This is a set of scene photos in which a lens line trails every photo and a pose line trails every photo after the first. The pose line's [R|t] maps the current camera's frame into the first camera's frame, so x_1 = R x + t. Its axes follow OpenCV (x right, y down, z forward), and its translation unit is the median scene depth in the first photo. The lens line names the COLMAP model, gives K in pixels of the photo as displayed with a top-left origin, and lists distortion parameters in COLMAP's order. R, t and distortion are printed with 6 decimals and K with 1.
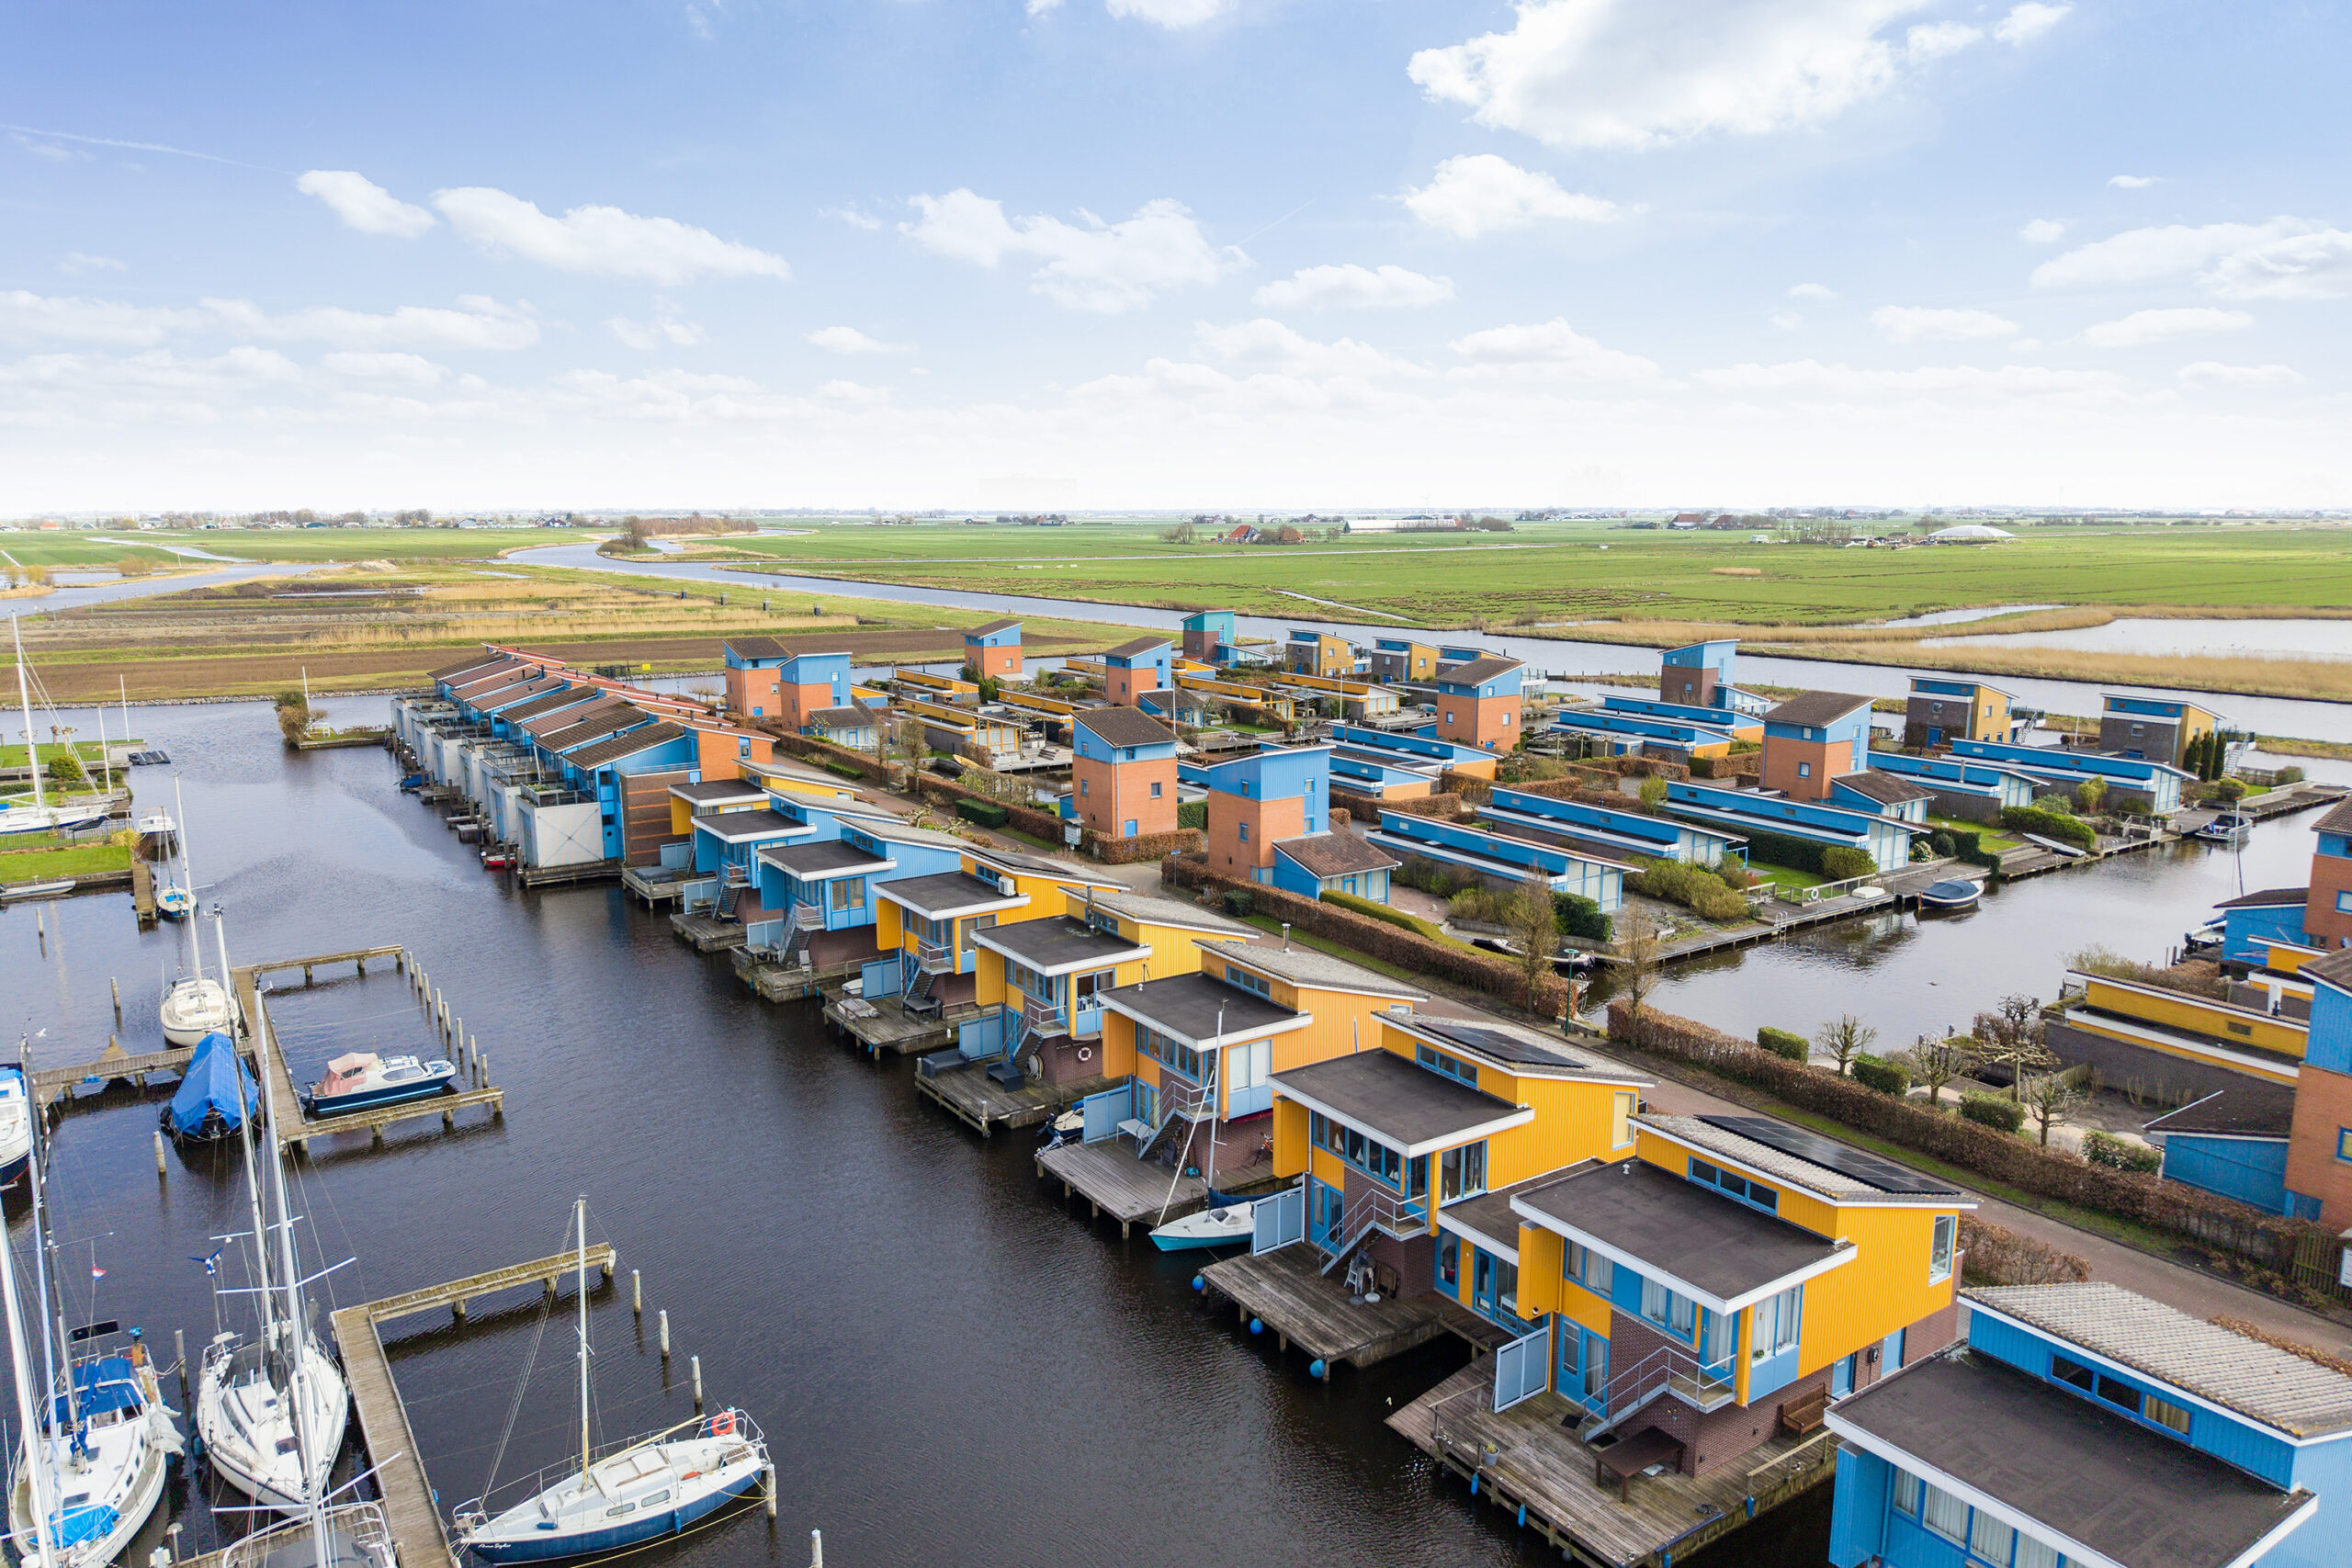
lens RADIAL K [[1567.4, 0, 1176.0], [0, 1567.4, 784.0], [0, 0, 1]] dist [-0.005377, -0.001219]
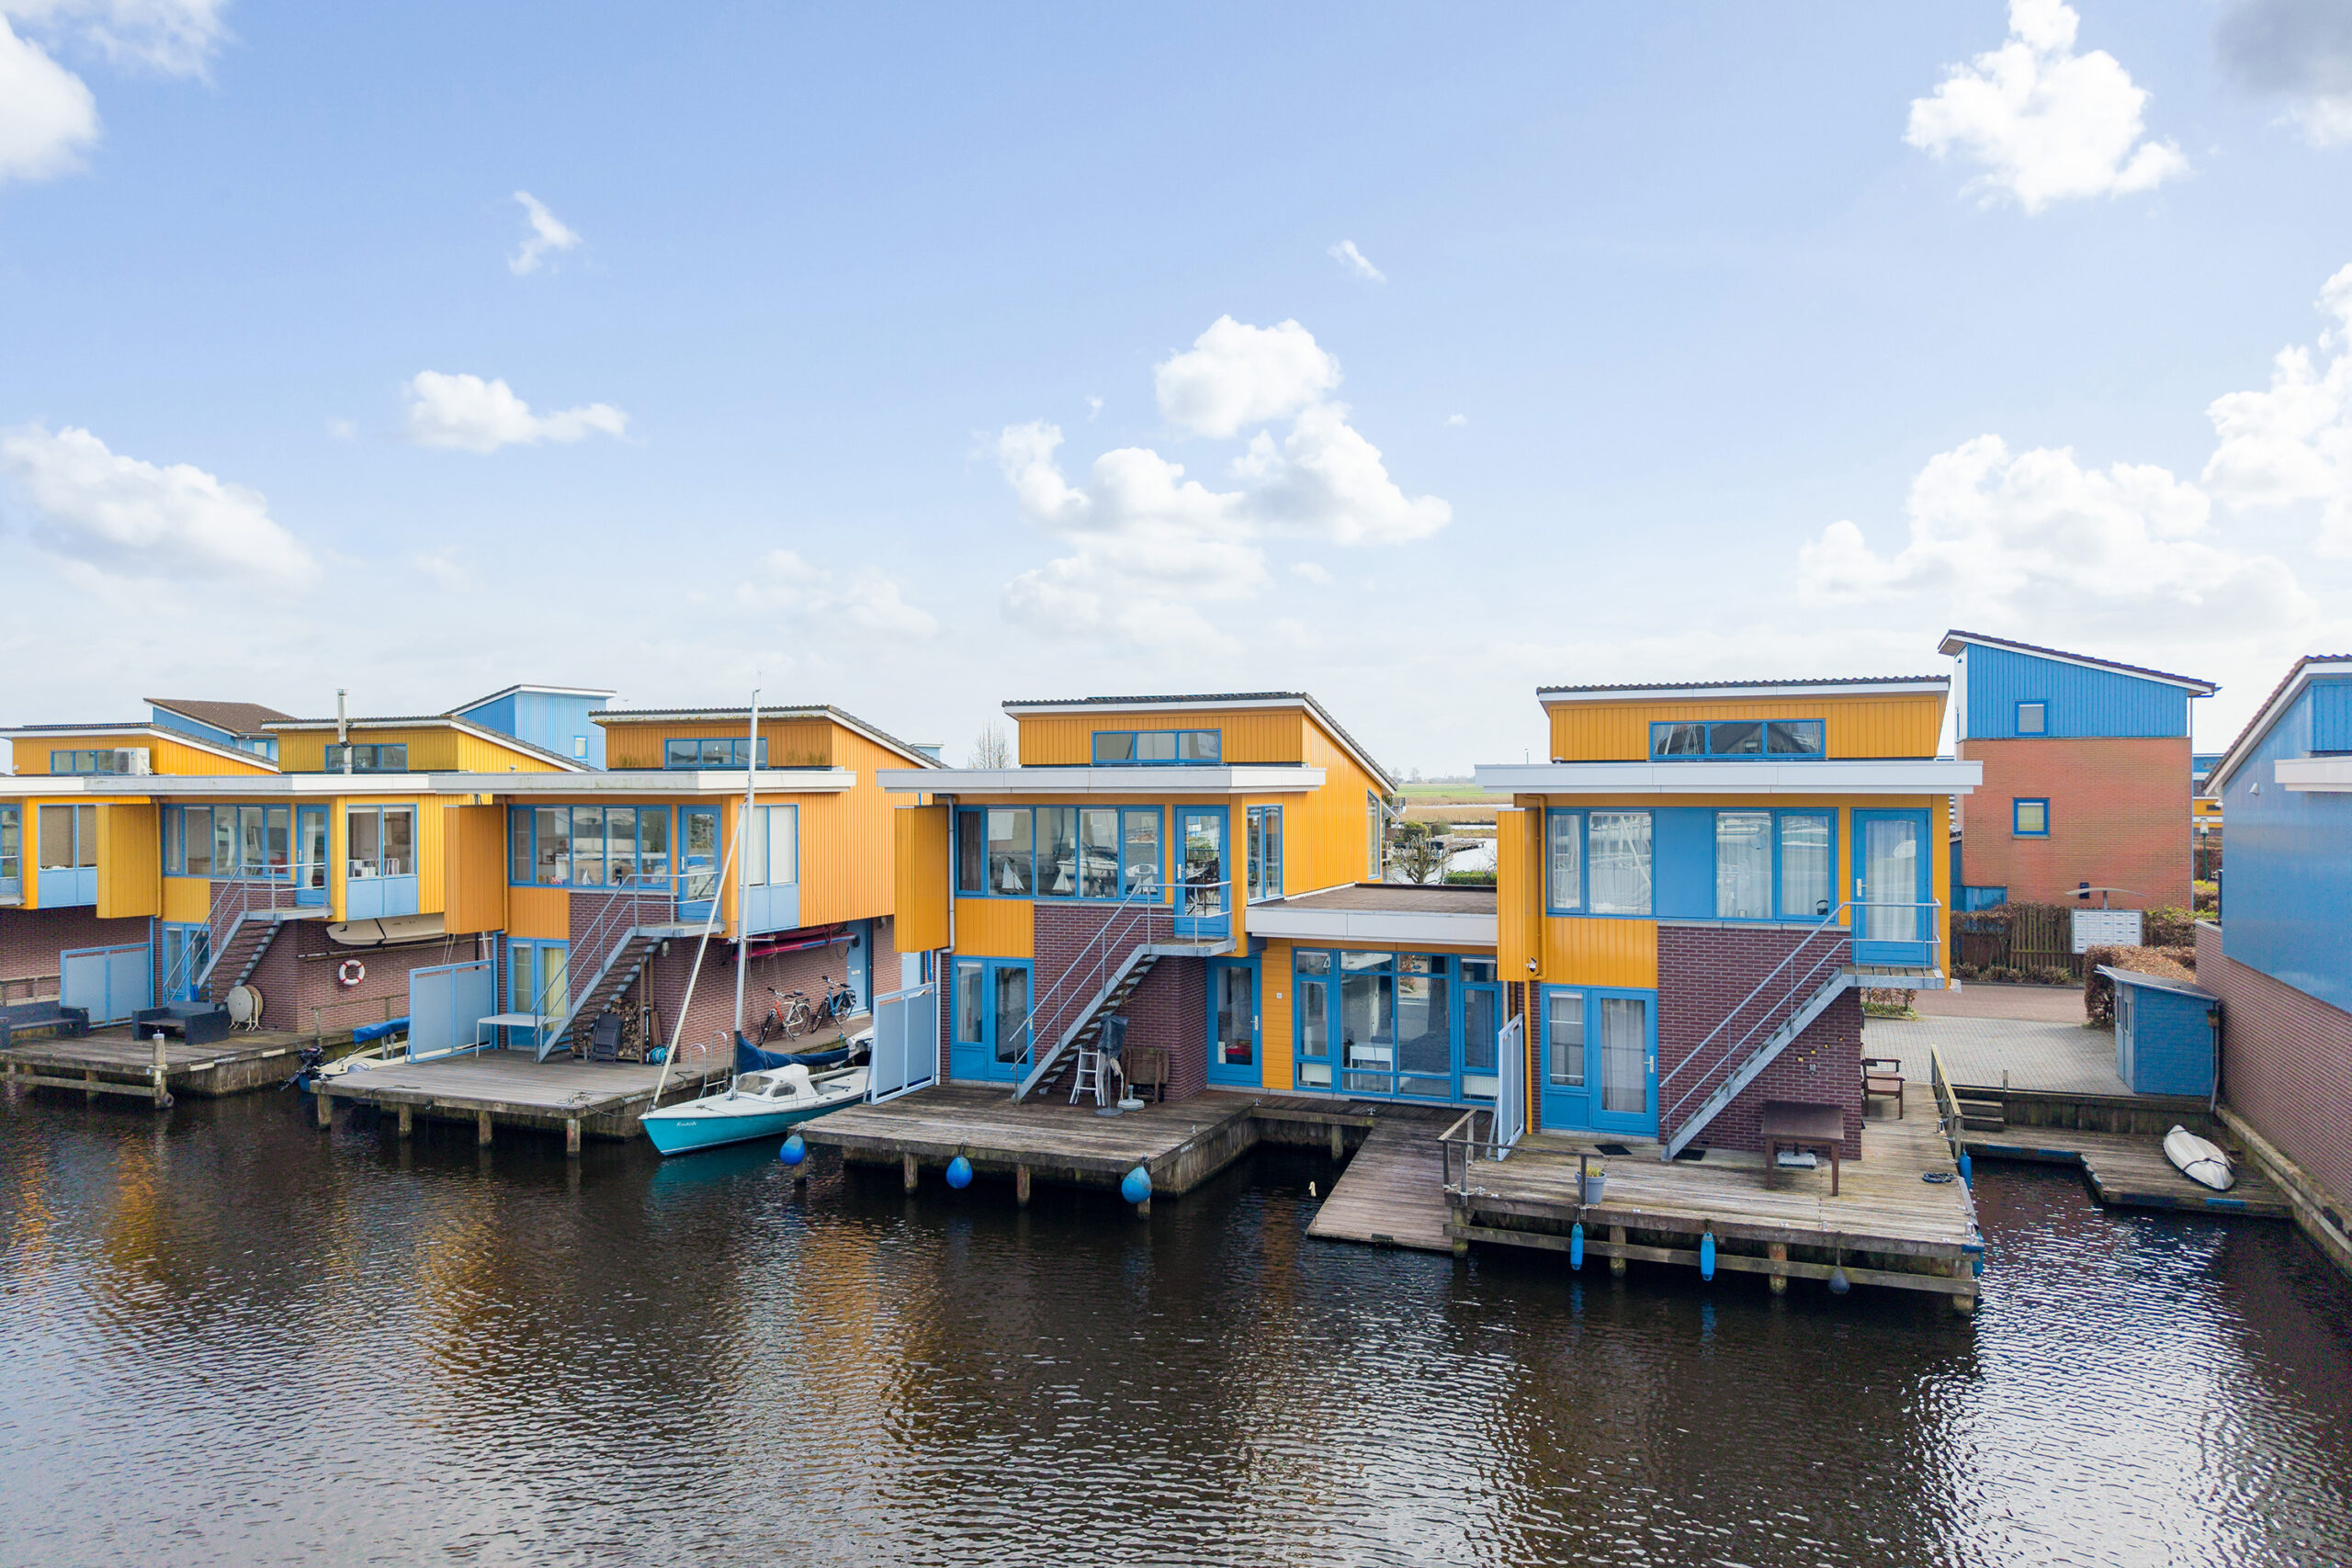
lens RADIAL K [[1554.1, 0, 1176.0], [0, 1554.1, 784.0], [0, 0, 1]] dist [0.025103, -0.000854]
pose [[0.834682, -0.001620, 0.550729, -0.162426], [0.099611, 0.983947, -0.148075, 0.295417], [-0.541649, 0.178454, 0.821444, 0.511528]]
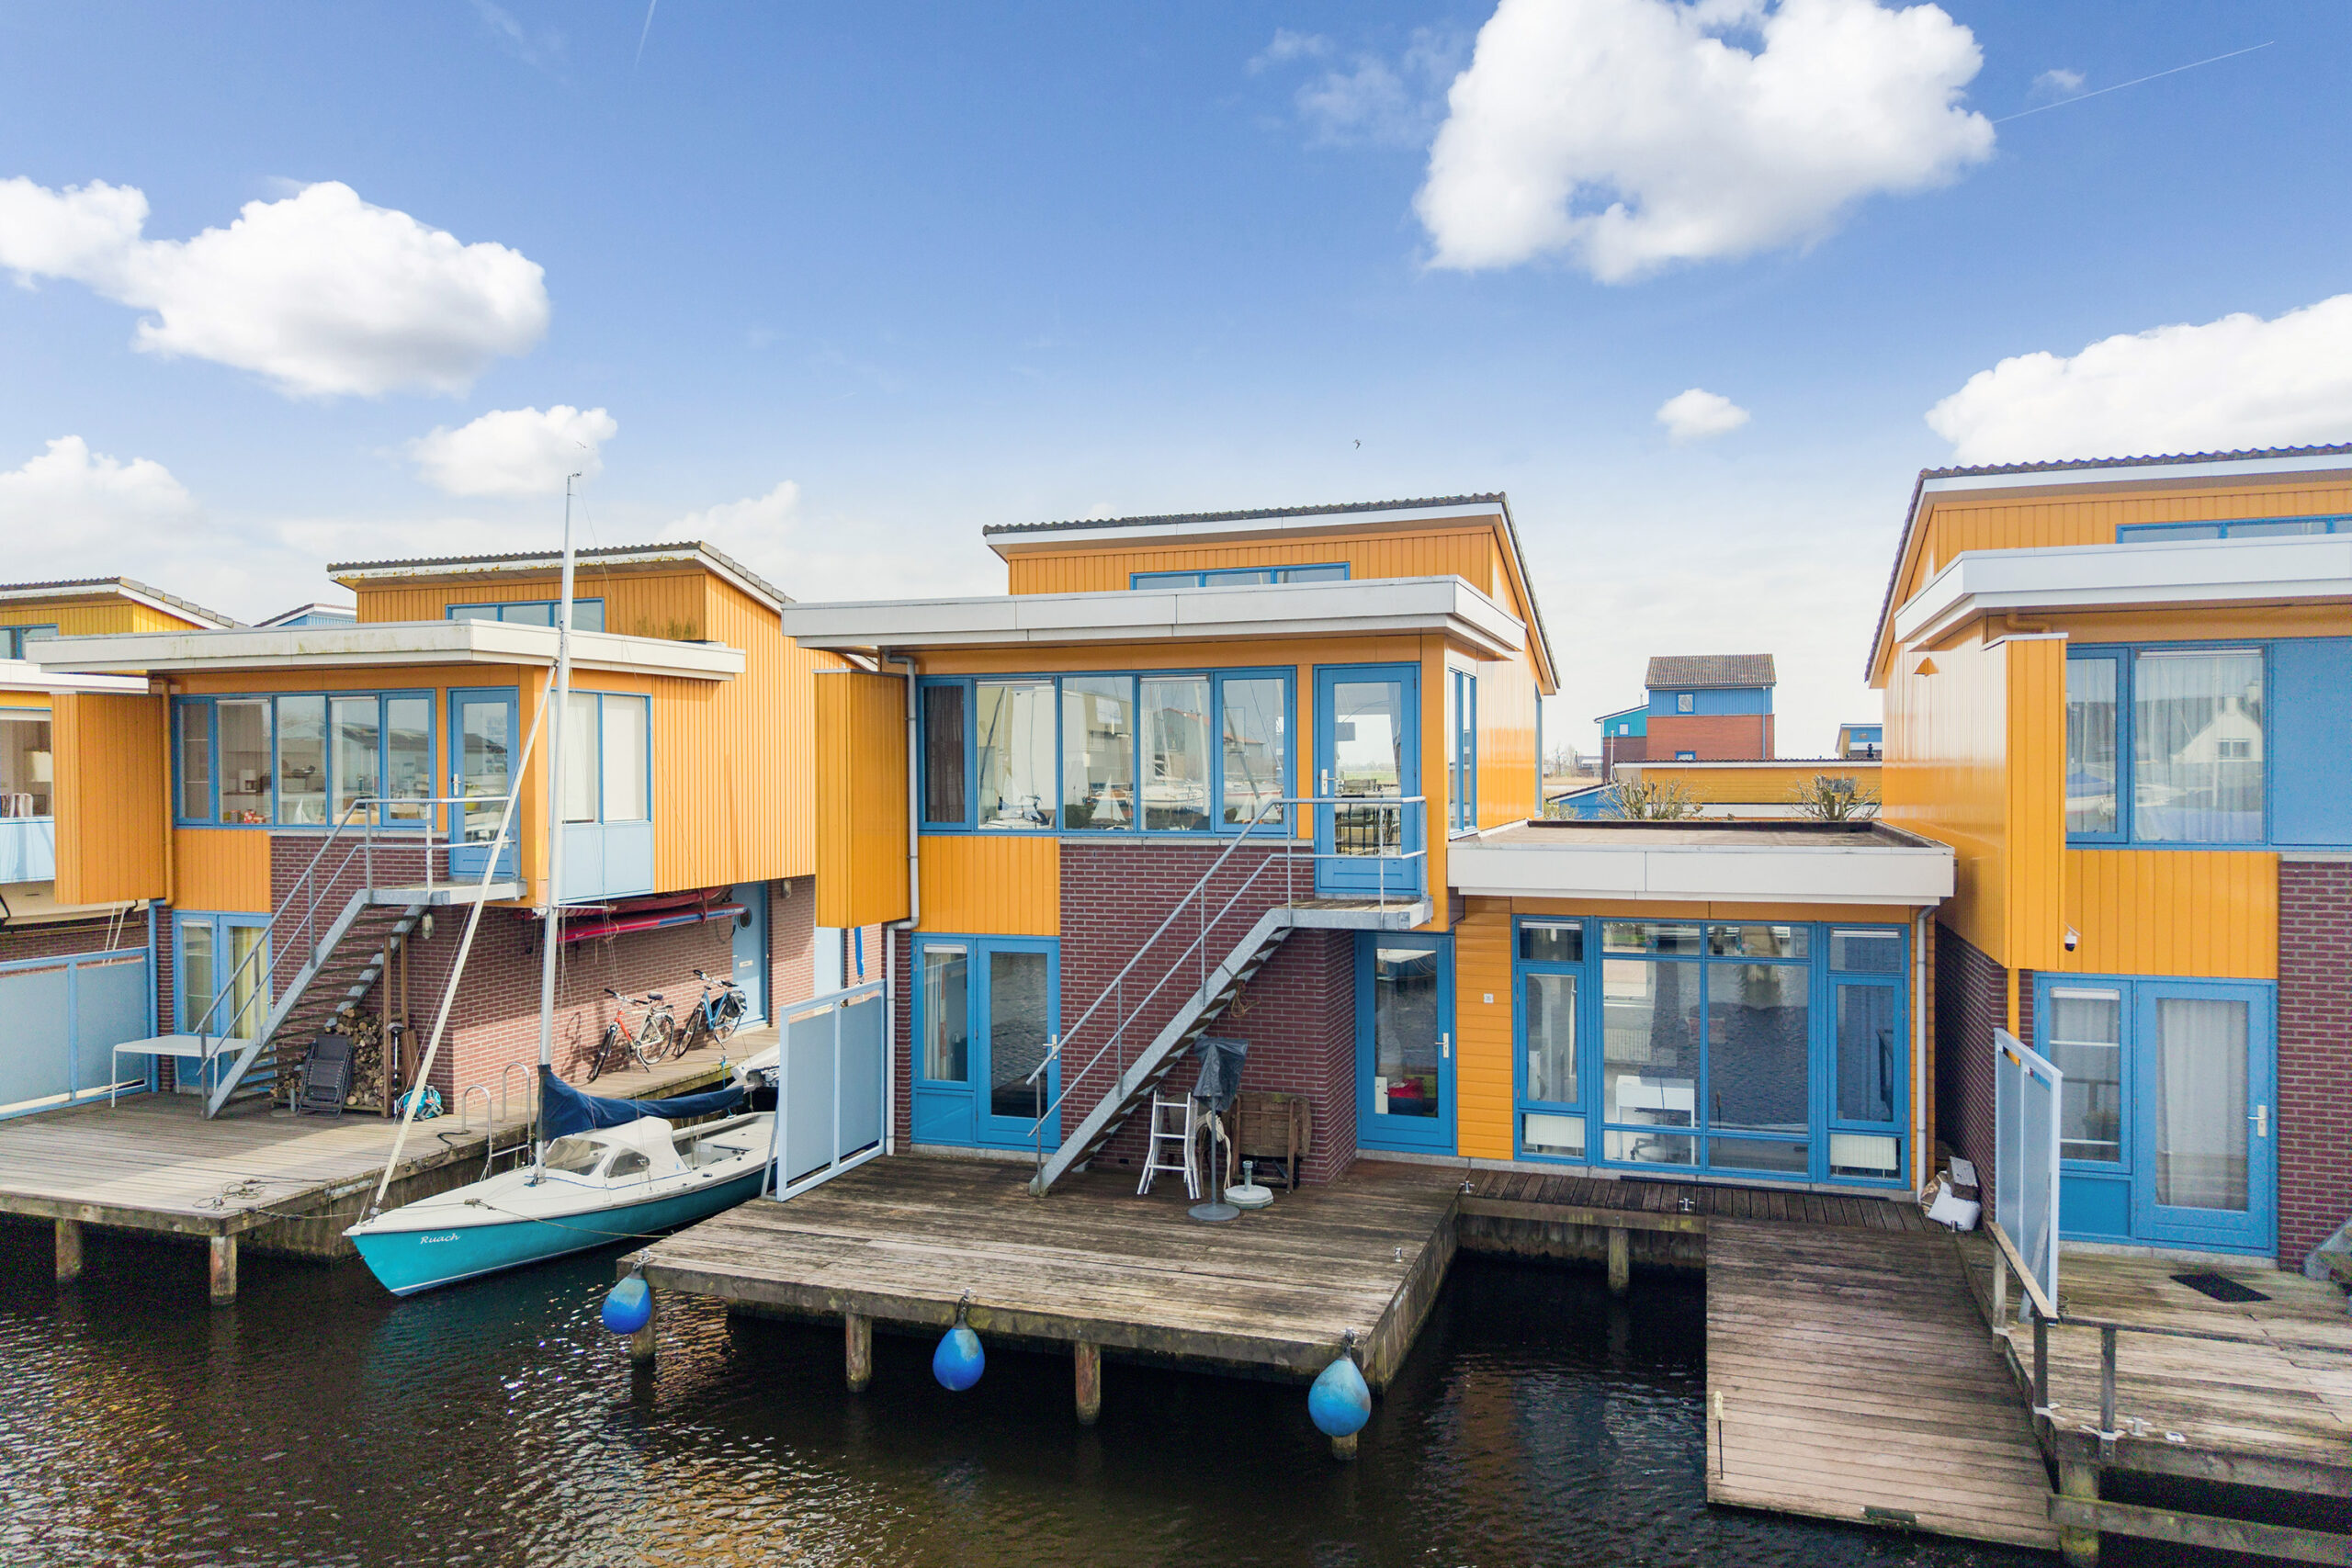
lens RADIAL K [[1567.4, 0, 1176.0], [0, 1567.4, 784.0], [0, 0, 1]] dist [-0.005377, -0.001219]
pose [[0.796295, -0.006655, 0.604872, -0.071486], [0.109582, 0.984982, -0.133424, 0.283626], [-0.594900, 0.172528, 0.785065, 0.742200]]
